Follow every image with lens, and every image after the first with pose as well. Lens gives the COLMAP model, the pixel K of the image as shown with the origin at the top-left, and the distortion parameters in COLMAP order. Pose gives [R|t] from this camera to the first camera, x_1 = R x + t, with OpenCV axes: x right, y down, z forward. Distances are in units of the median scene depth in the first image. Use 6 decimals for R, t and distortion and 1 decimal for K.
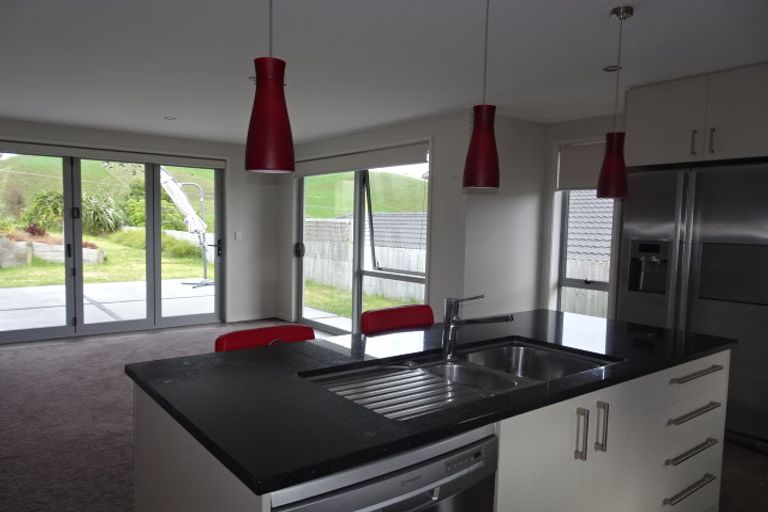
lens RADIAL K [[542.1, 0, 384.8], [0, 542.1, 268.4], [0, 0, 1]] dist [0.006551, -0.006460]
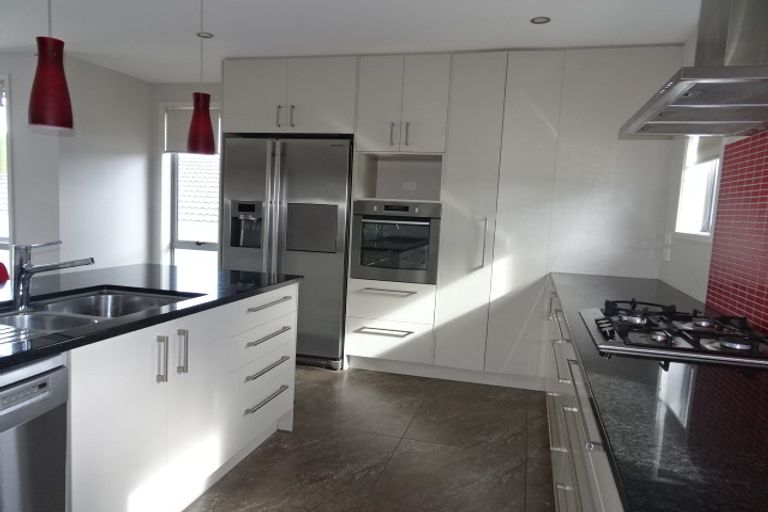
lens RADIAL K [[542.1, 0, 384.8], [0, 542.1, 268.4], [0, 0, 1]] dist [0.006551, -0.006460]
pose [[0.789287, -0.053430, 0.611695, 0.026957], [0.021934, 0.998024, 0.058873, 0.032492], [-0.613633, -0.033051, 0.788900, -0.067221]]
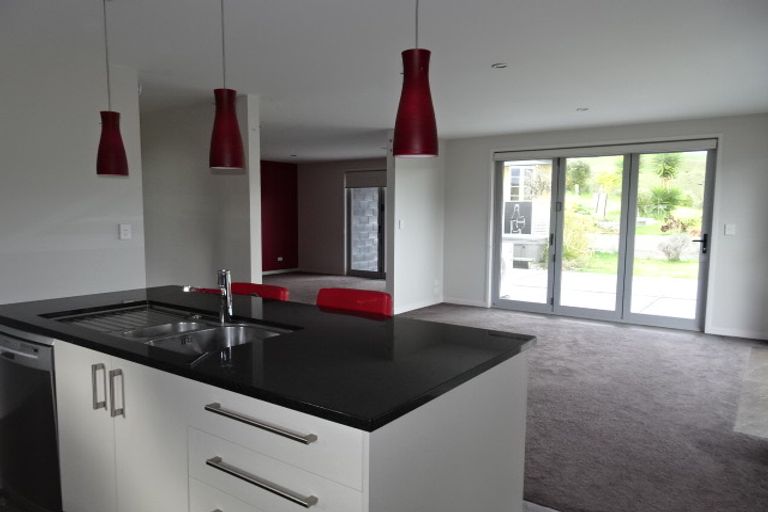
lens RADIAL K [[542.1, 0, 384.8], [0, 542.1, 268.4], [0, 0, 1]] dist [0.006551, -0.006460]
pose [[0.292139, 0.082165, -0.952840, 0.751916], [-0.080483, 0.994881, 0.061114, -0.023628], [0.952983, 0.058834, 0.297256, 0.582412]]
